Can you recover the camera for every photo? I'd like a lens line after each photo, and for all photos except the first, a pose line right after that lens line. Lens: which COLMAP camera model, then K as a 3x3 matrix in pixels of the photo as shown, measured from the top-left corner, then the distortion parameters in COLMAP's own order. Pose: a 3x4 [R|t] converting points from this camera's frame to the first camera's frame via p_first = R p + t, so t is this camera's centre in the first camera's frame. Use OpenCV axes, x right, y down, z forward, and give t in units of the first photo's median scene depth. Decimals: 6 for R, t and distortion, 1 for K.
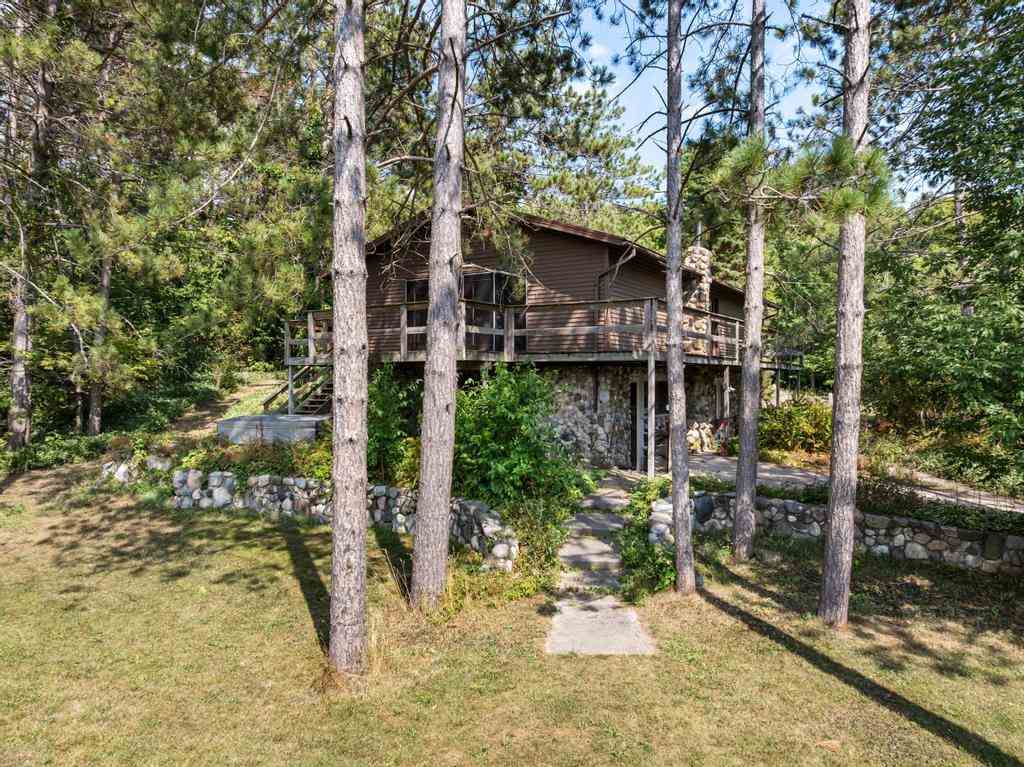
lens RADIAL K [[716.6, 0, 513.0], [0, 716.6, 382.0], [0, 0, 1]] dist [-0.012229, 0.003229]
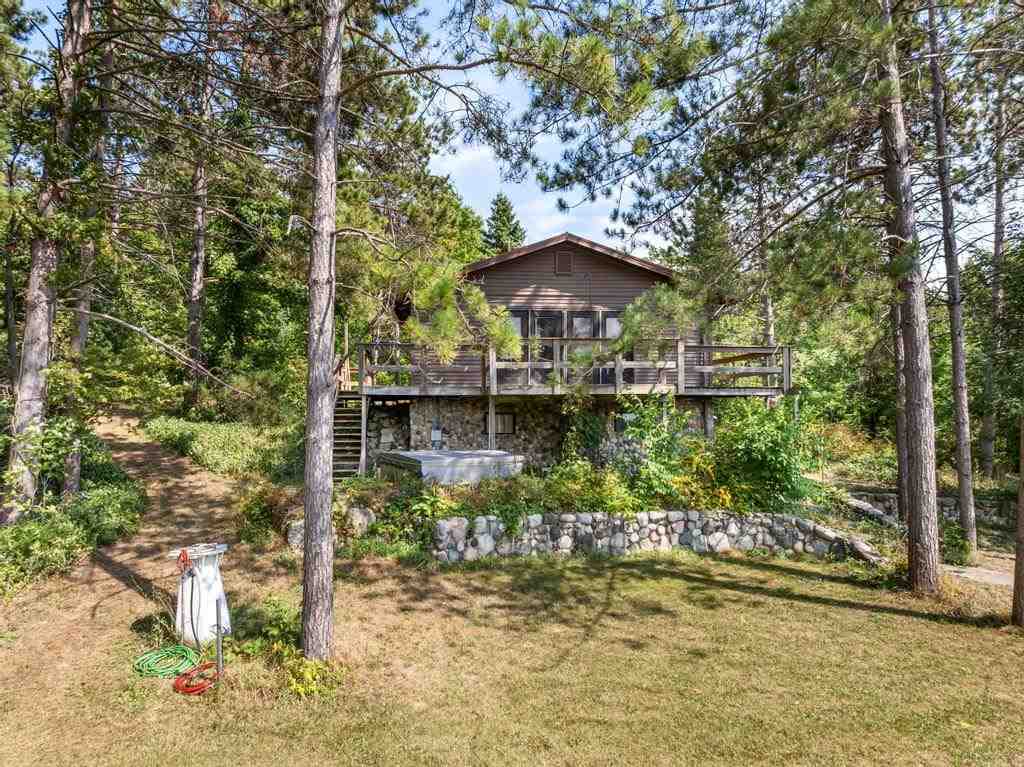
lens RADIAL K [[716.6, 0, 514.4], [0, 716.6, 384.1], [0, 0, 1]] dist [-0.012229, 0.003229]
pose [[0.826244, 0.011481, 0.563195, -0.891736], [0.030790, 0.997377, -0.065503, 0.020789], [-0.562470, 0.071463, 0.823724, 0.234340]]
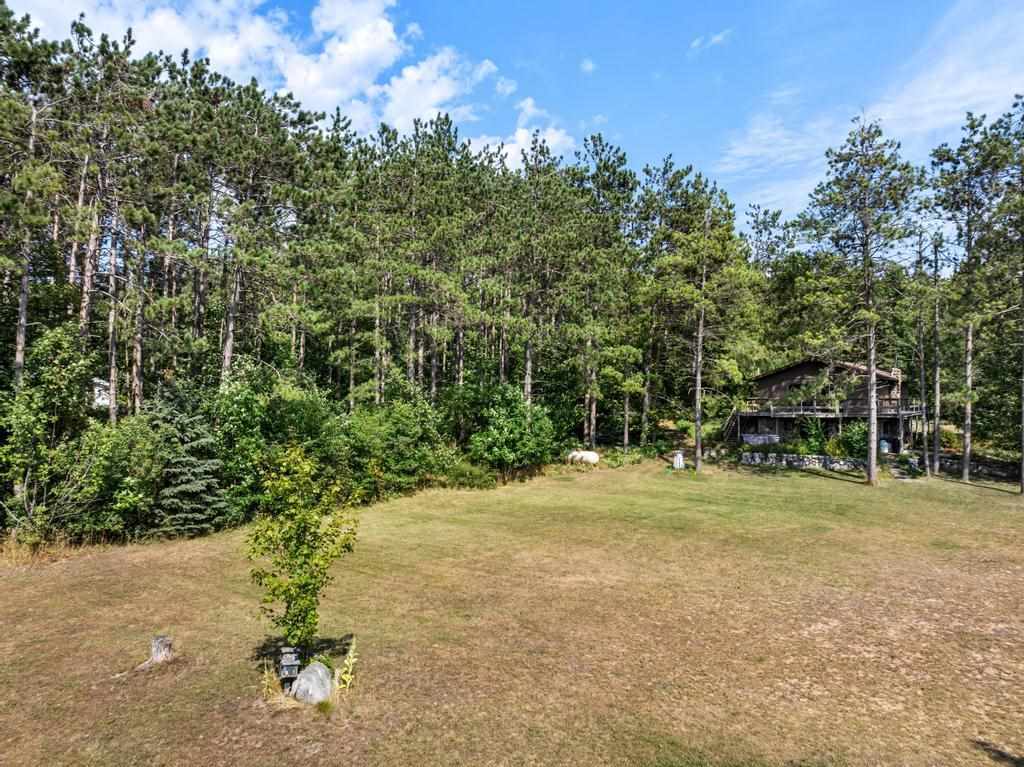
lens RADIAL K [[716.6, 0, 512.5], [0, 716.6, 385.1], [0, 0, 1]] dist [-0.012229, 0.003229]
pose [[0.990026, -0.007000, -0.140708, -1.033939], [-0.001861, 0.998028, -0.062738, 0.028729], [0.140870, 0.062374, 0.988061, -2.262242]]
